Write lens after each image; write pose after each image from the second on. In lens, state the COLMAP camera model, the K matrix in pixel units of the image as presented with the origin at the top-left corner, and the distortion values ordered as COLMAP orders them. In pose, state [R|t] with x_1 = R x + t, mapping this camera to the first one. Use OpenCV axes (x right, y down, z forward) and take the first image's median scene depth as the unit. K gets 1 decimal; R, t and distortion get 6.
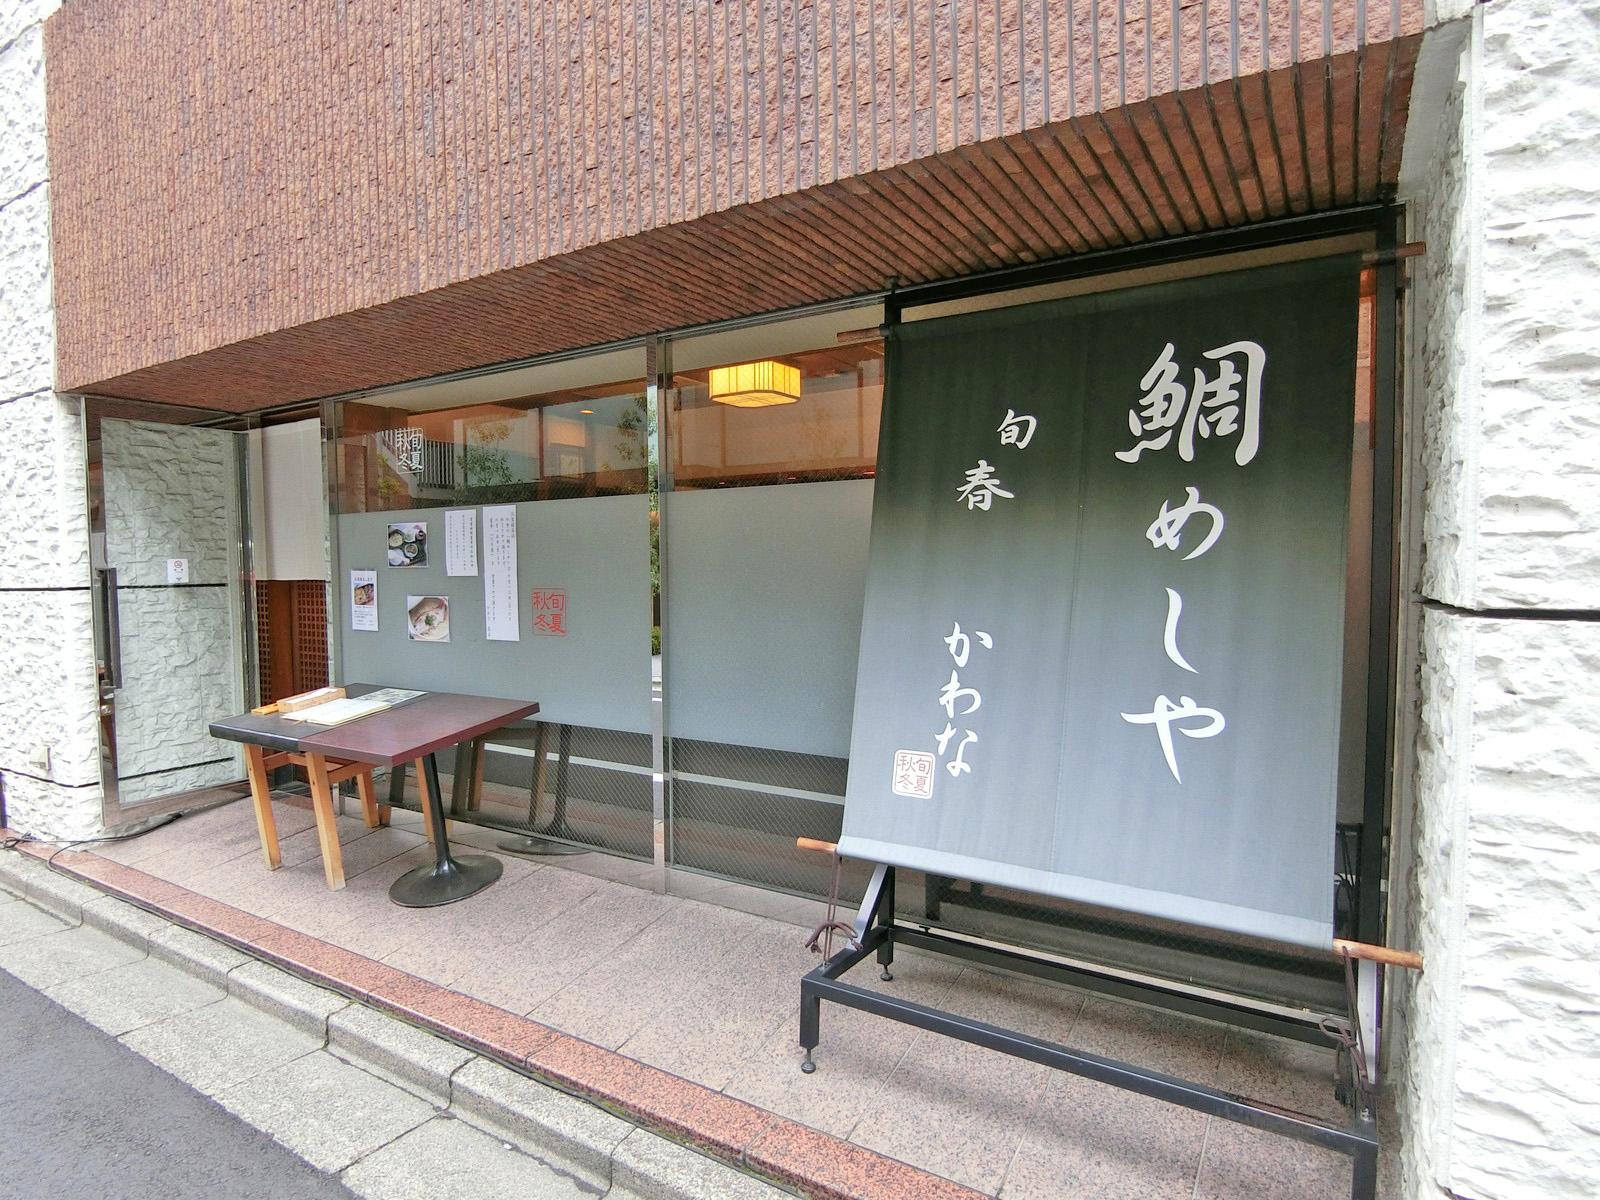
lens RADIAL K [[885.2, 0, 802.3], [0, 885.2, 602.8], [0, 0, 1]] dist [-0.017572, 0.000385]
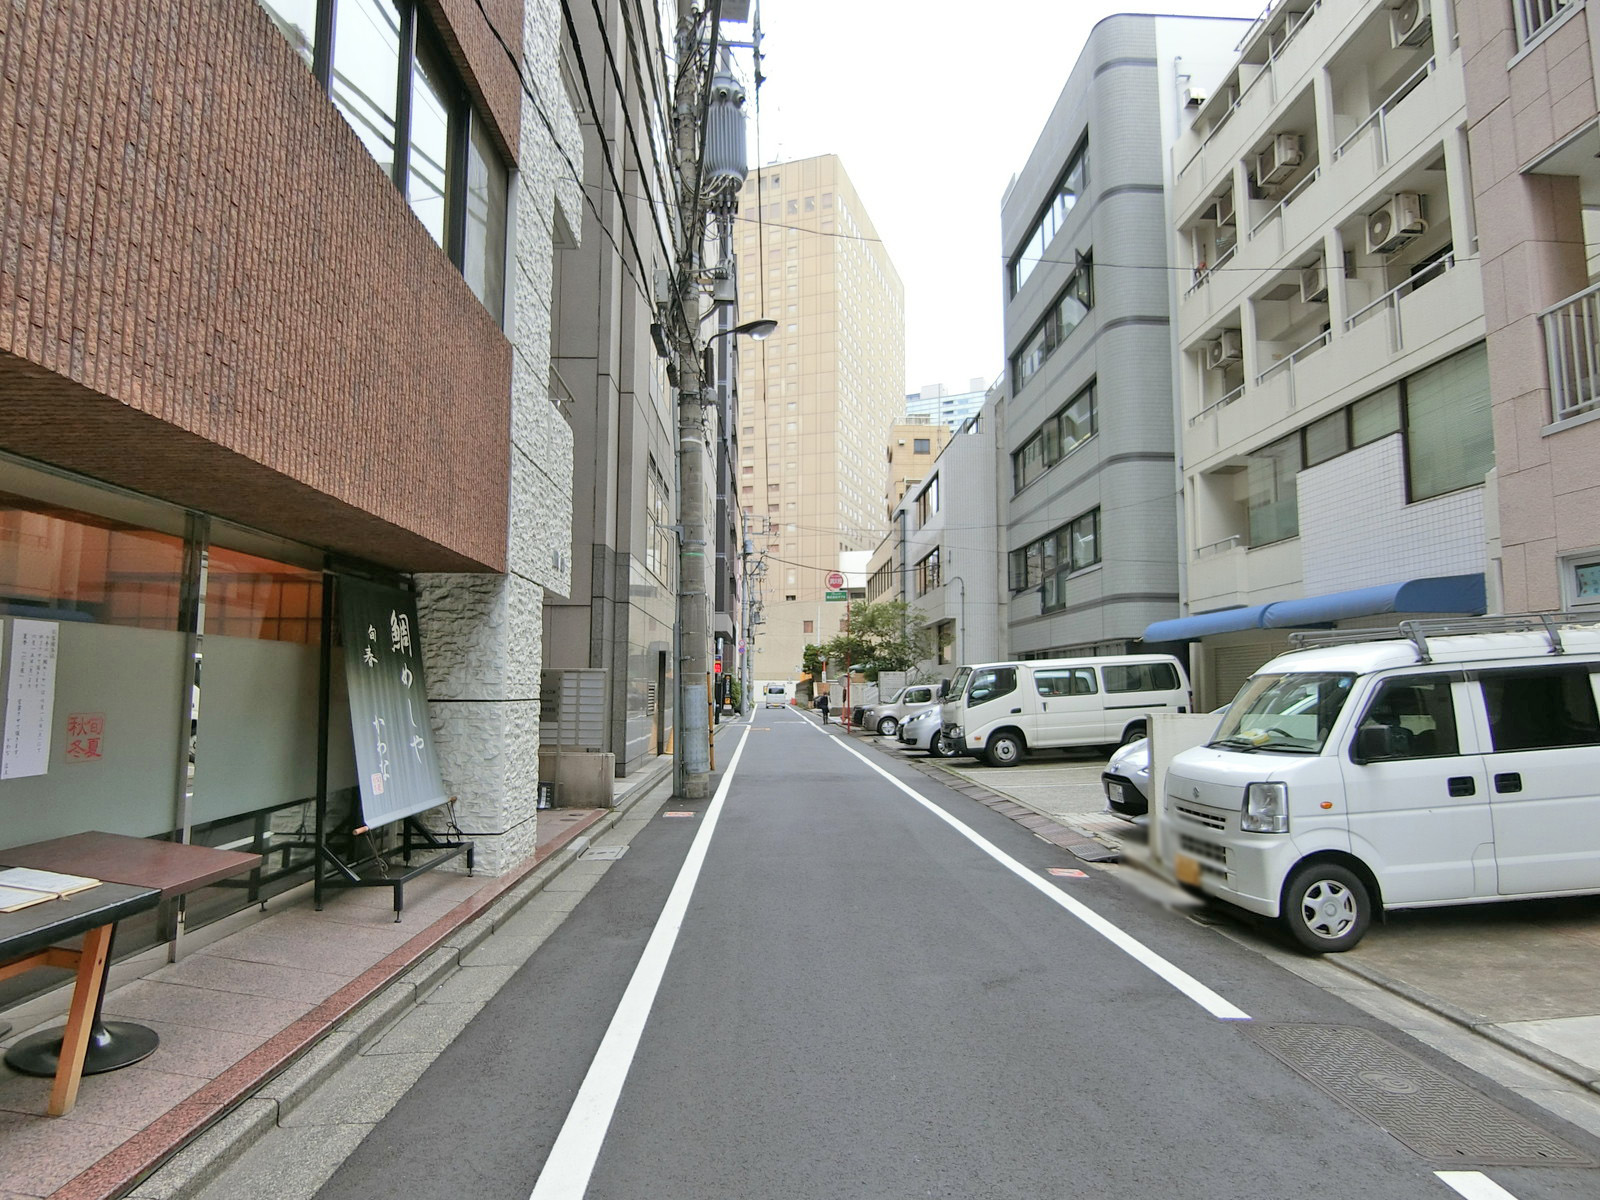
lens RADIAL K [[885.2, 0, 802.3], [0, 885.2, 602.8], [0, 0, 1]] dist [-0.017572, 0.000385]
pose [[-0.553041, 0.090373, 0.828238, -1.896458], [0.046474, 0.995898, -0.077635, -0.031812], [-0.831857, -0.004444, -0.554973, 1.088255]]
